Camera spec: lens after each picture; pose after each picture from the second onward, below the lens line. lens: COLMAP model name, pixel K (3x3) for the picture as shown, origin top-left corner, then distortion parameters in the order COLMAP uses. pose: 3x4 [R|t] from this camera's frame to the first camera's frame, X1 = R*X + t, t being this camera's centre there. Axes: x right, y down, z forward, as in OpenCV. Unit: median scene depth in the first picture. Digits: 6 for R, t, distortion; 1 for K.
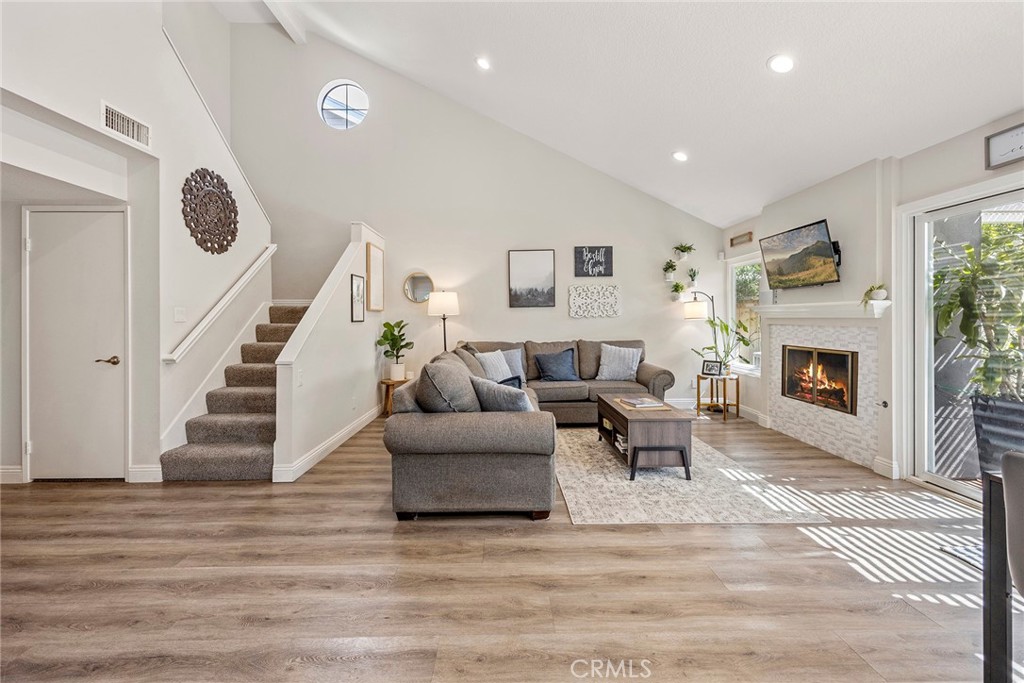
lens RADIAL K [[419.2, 0, 521.7], [0, 419.2, 326.2], [0, 0, 1]] dist [-0.000182, -0.000547]
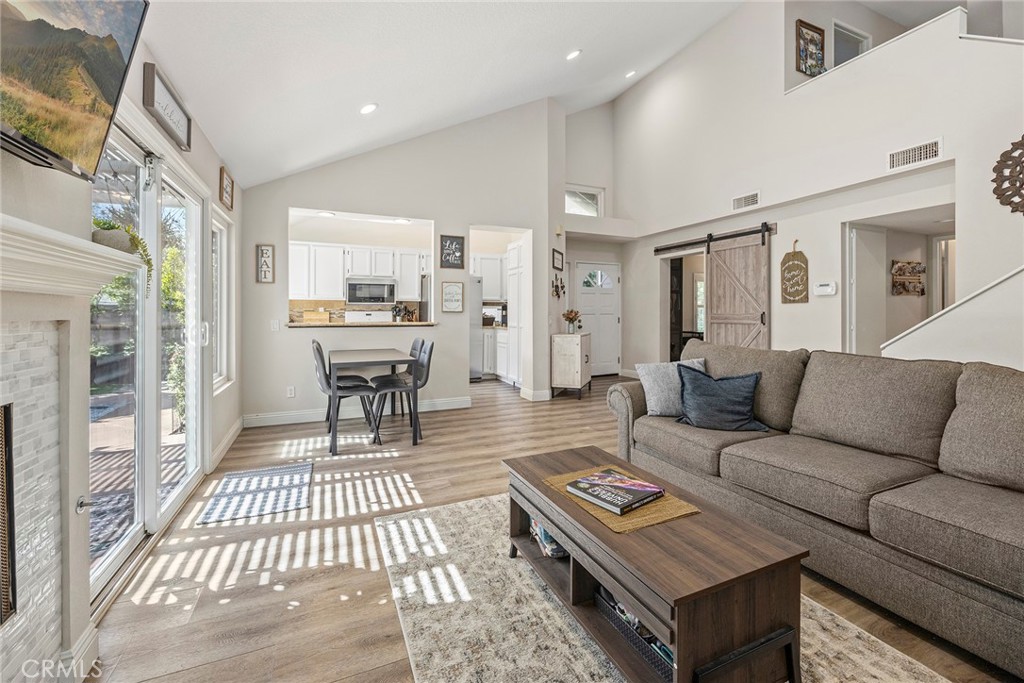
lens RADIAL K [[419.2, 0, 509.5], [0, 419.2, 315.1], [0, 0, 1]] dist [-0.000182, -0.000547]
pose [[-0.925111, 0.010285, -0.379557, 0.914619], [0.008809, 0.999945, 0.005626, -0.002101], [0.379594, 0.001861, -0.925151, 2.220638]]
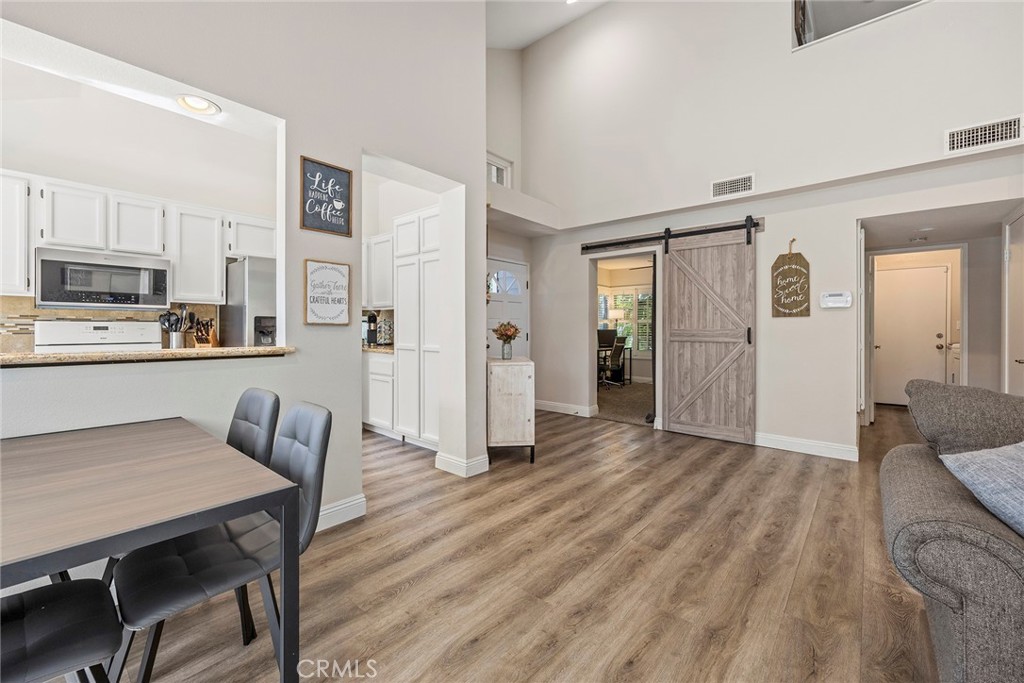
lens RADIAL K [[419.2, 0, 509.6], [0, 419.2, 330.9], [0, 0, 1]] dist [-0.000182, -0.000547]
pose [[-0.677561, 0.011459, -0.735378, 0.812005], [0.001532, 0.999898, 0.014169, -0.008039], [0.735465, 0.008473, -0.677509, 1.062910]]
